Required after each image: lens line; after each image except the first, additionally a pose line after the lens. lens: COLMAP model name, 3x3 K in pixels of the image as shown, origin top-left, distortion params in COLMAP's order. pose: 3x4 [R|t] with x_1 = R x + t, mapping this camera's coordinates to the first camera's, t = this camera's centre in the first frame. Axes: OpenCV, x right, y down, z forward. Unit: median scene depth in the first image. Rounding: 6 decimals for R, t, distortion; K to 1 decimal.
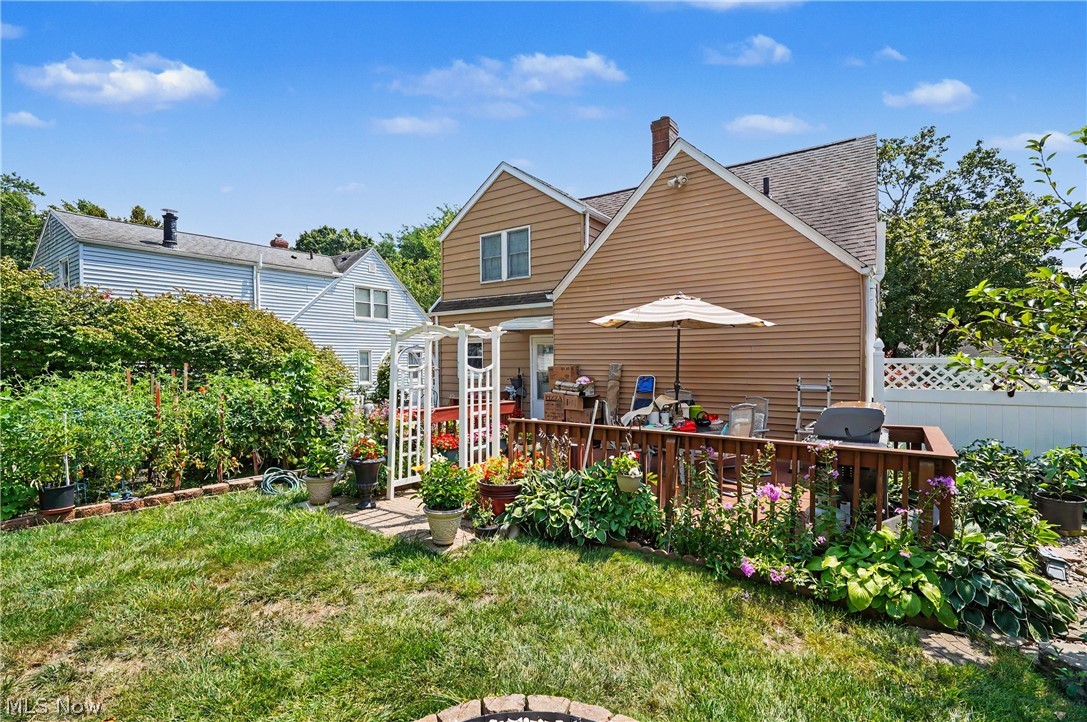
lens RADIAL K [[495.3, 0, 543.4], [0, 495.3, 361.1], [0, 0, 1]] dist [-0.010591, 0.000900]
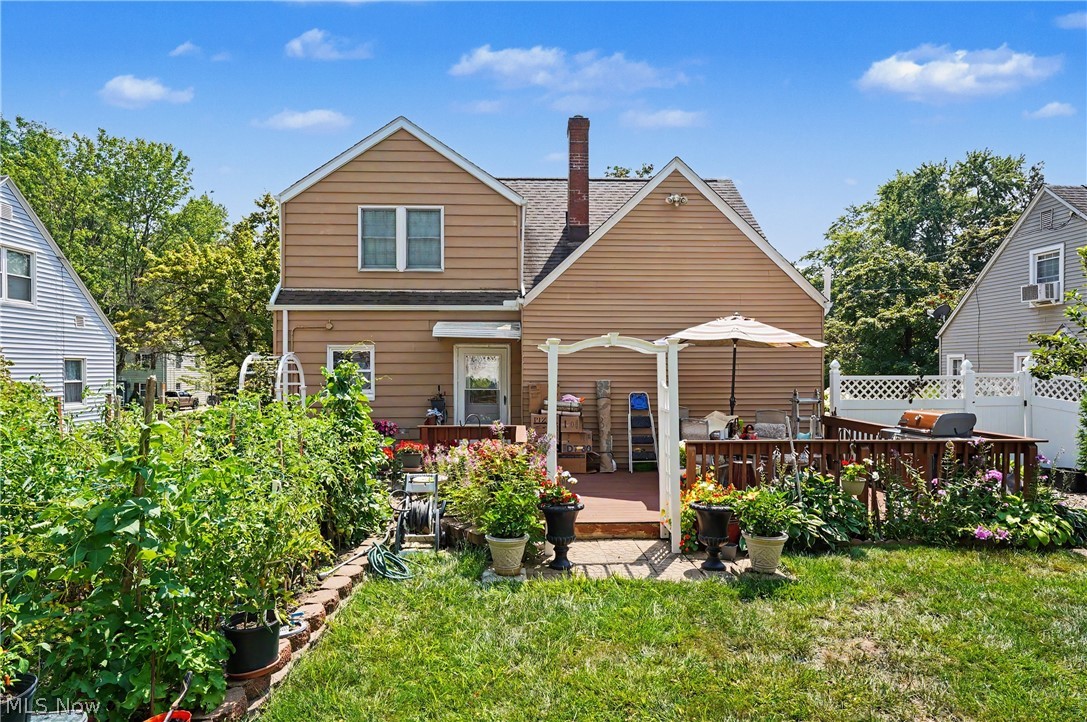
lens RADIAL K [[601.3, 0, 543.8], [0, 601.3, 364.9], [0, 0, 1]] dist [-0.004136, -0.000604]
pose [[0.796861, 0.013445, 0.604013, -0.479361], [-0.003608, 0.999840, -0.017495, -0.001940], [-0.604152, 0.011762, 0.796782, 0.131603]]
